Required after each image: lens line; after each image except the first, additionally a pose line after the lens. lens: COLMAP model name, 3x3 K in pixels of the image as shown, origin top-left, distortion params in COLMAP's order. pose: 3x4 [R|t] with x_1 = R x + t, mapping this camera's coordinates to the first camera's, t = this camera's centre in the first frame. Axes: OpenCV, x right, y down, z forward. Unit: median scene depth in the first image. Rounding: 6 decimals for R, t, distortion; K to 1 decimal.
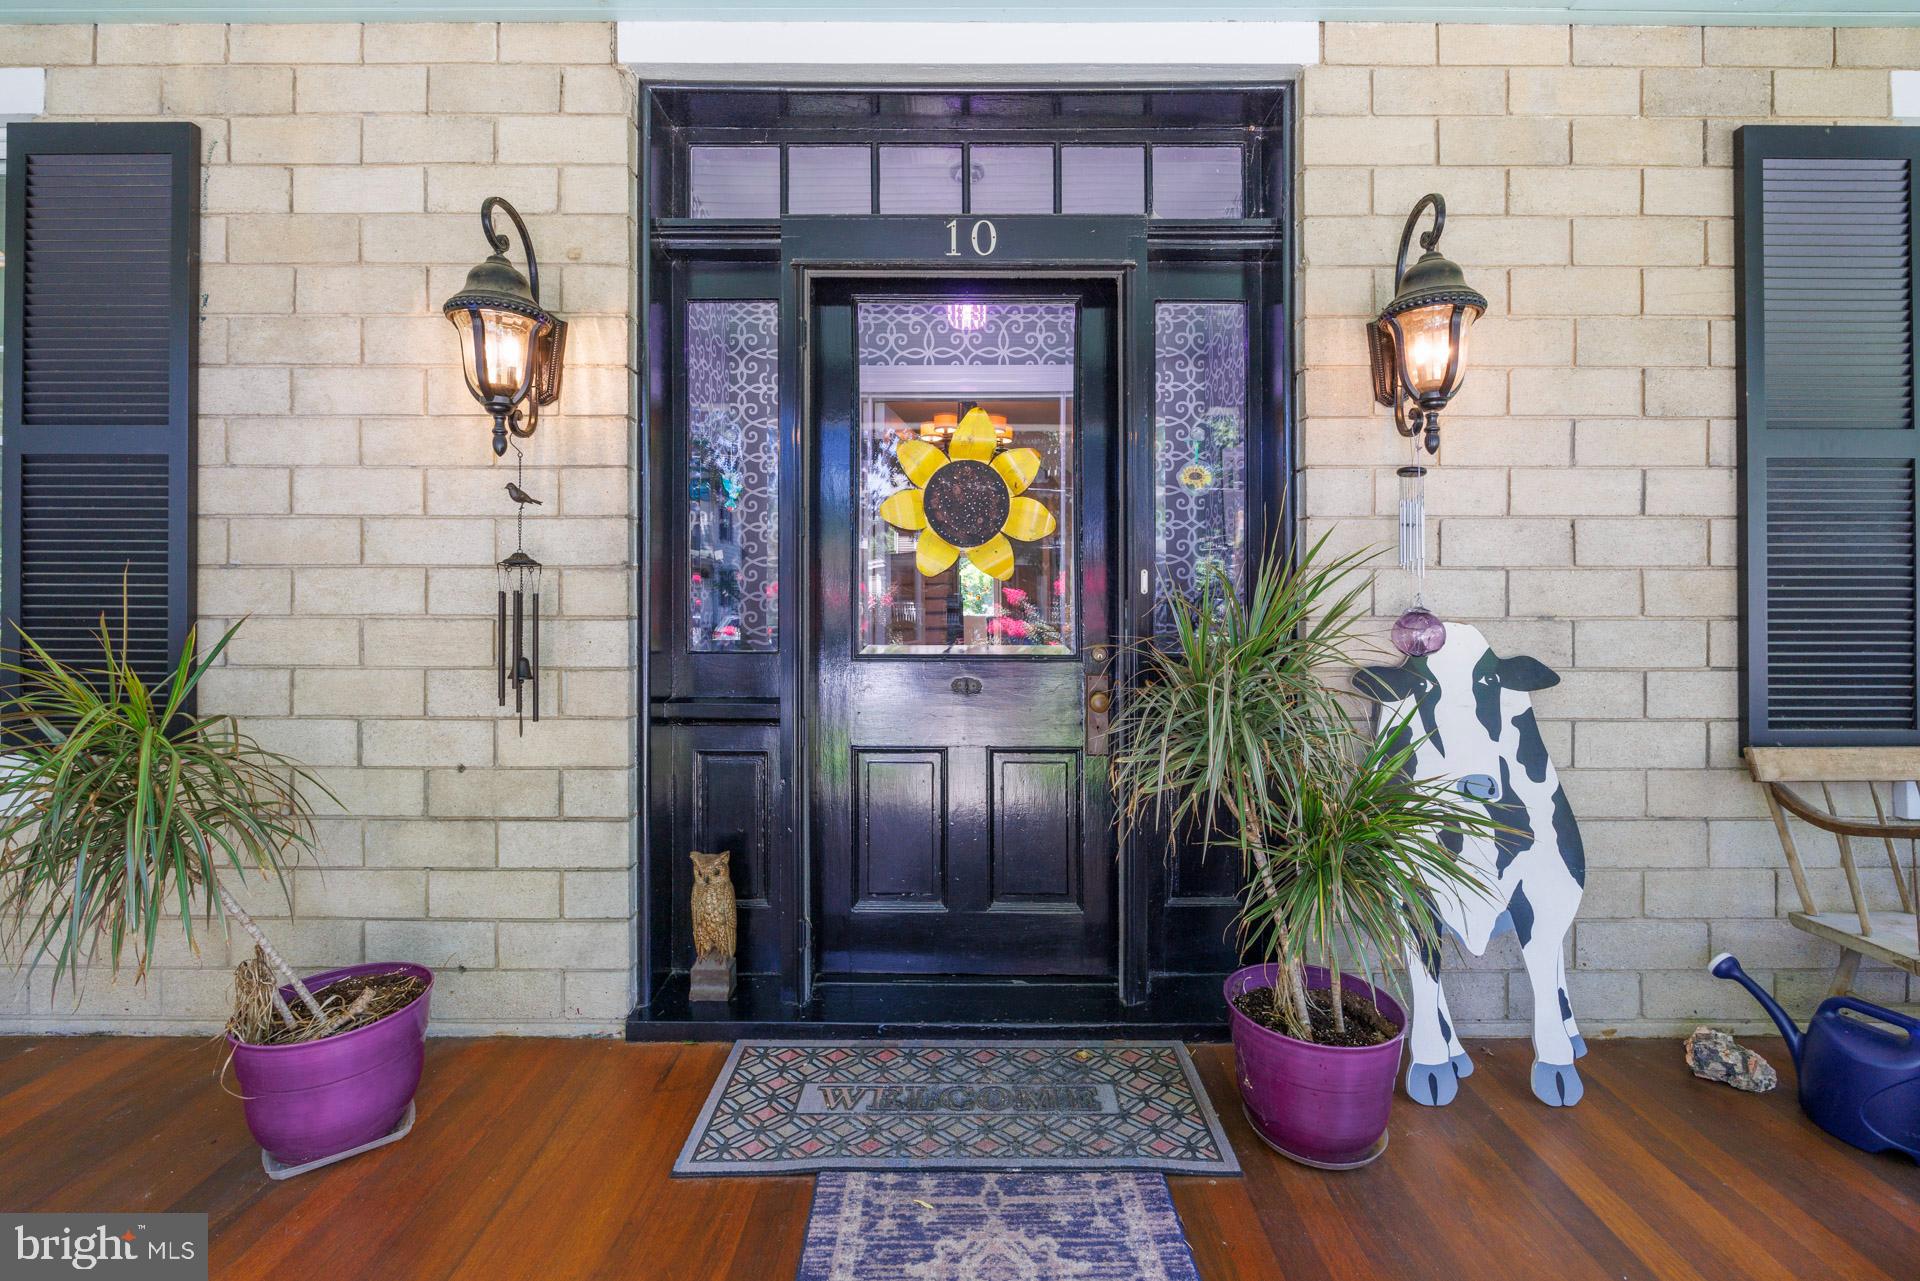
lens RADIAL K [[815.7, 0, 961.4], [0, 815.7, 602.0], [0, 0, 1]] dist [-0.000086, 0.000092]
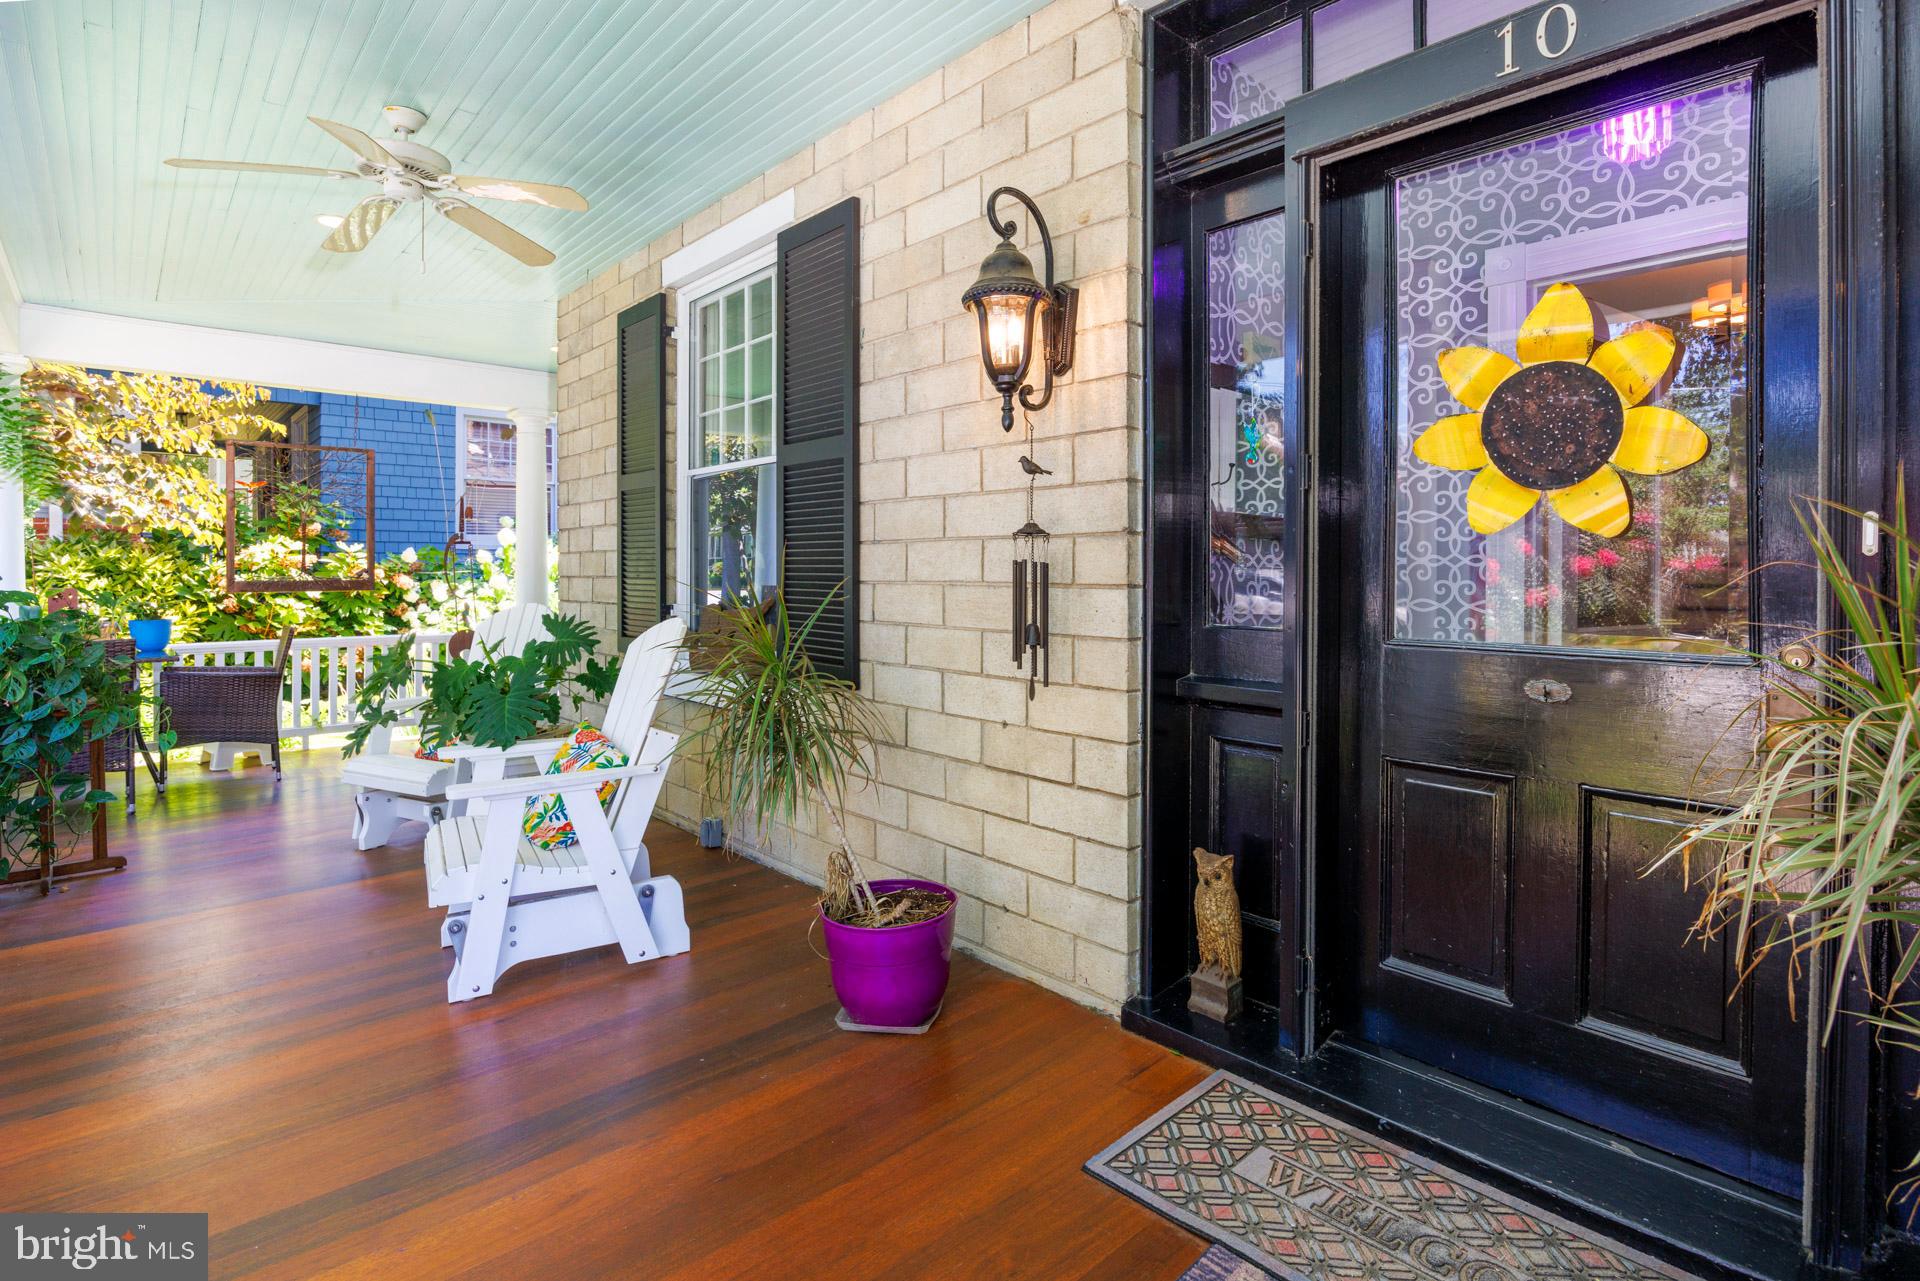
lens RADIAL K [[930.2, 0, 962.1], [0, 930.2, 581.2], [0, 0, 1]] dist [-0.013437, 0.000204]
pose [[0.692855, 0.007593, -0.721037, 0.235892], [0.001960, 0.999921, 0.012413, -0.000681], [0.721074, -0.010013, 0.692786, 0.109450]]
